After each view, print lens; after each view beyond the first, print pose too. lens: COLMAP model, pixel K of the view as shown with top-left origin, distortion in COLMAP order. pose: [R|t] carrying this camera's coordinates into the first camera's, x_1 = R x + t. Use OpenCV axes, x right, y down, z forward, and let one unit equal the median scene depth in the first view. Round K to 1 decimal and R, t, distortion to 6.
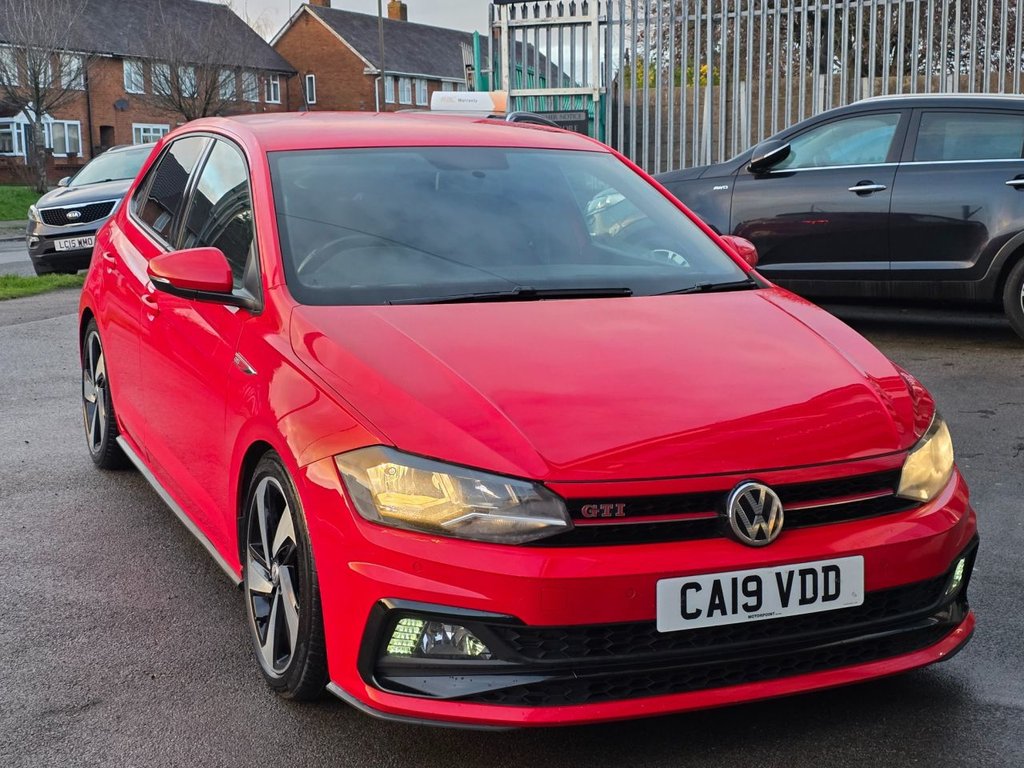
lens RADIAL K [[1526.9, 0, 535.8], [0, 1526.9, 378.3], [0, 0, 1]] dist [0.097067, 0.000000]
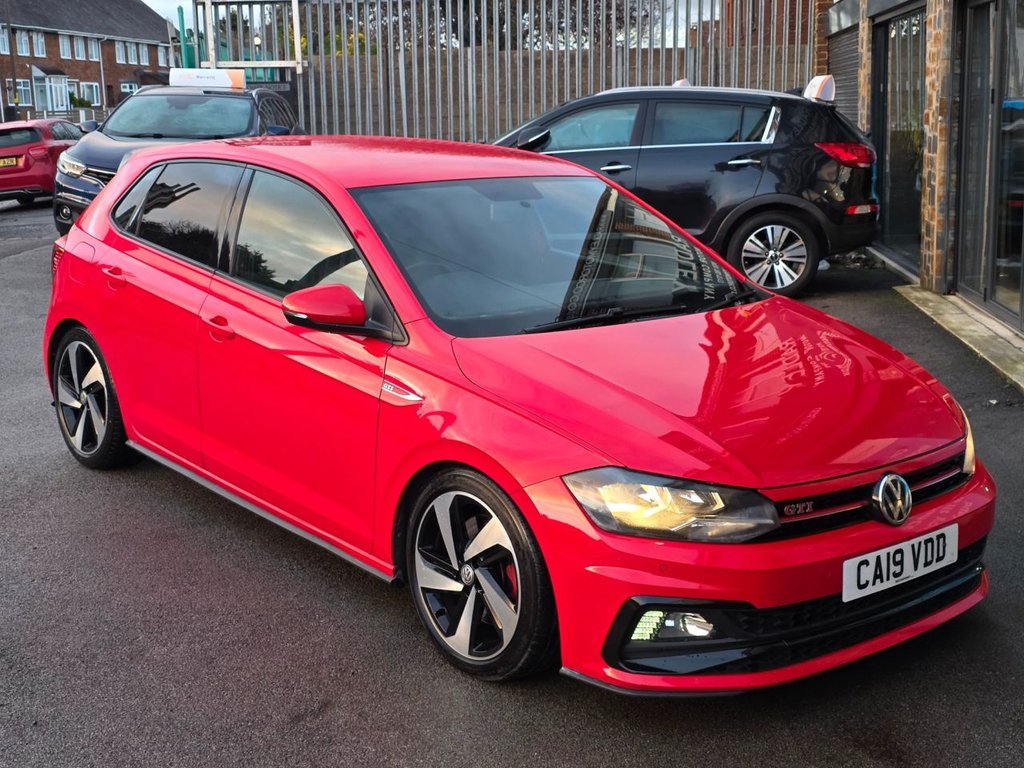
lens RADIAL K [[1355.4, 0, 510.9], [0, 1355.4, 387.1], [0, 0, 1]] dist [0.056753, 0.000000]
pose [[0.963013, -0.057783, 0.263187, -0.441487], [0.040889, 0.996763, 0.069223, -0.091658], [-0.266335, -0.055901, 0.962258, 0.018834]]
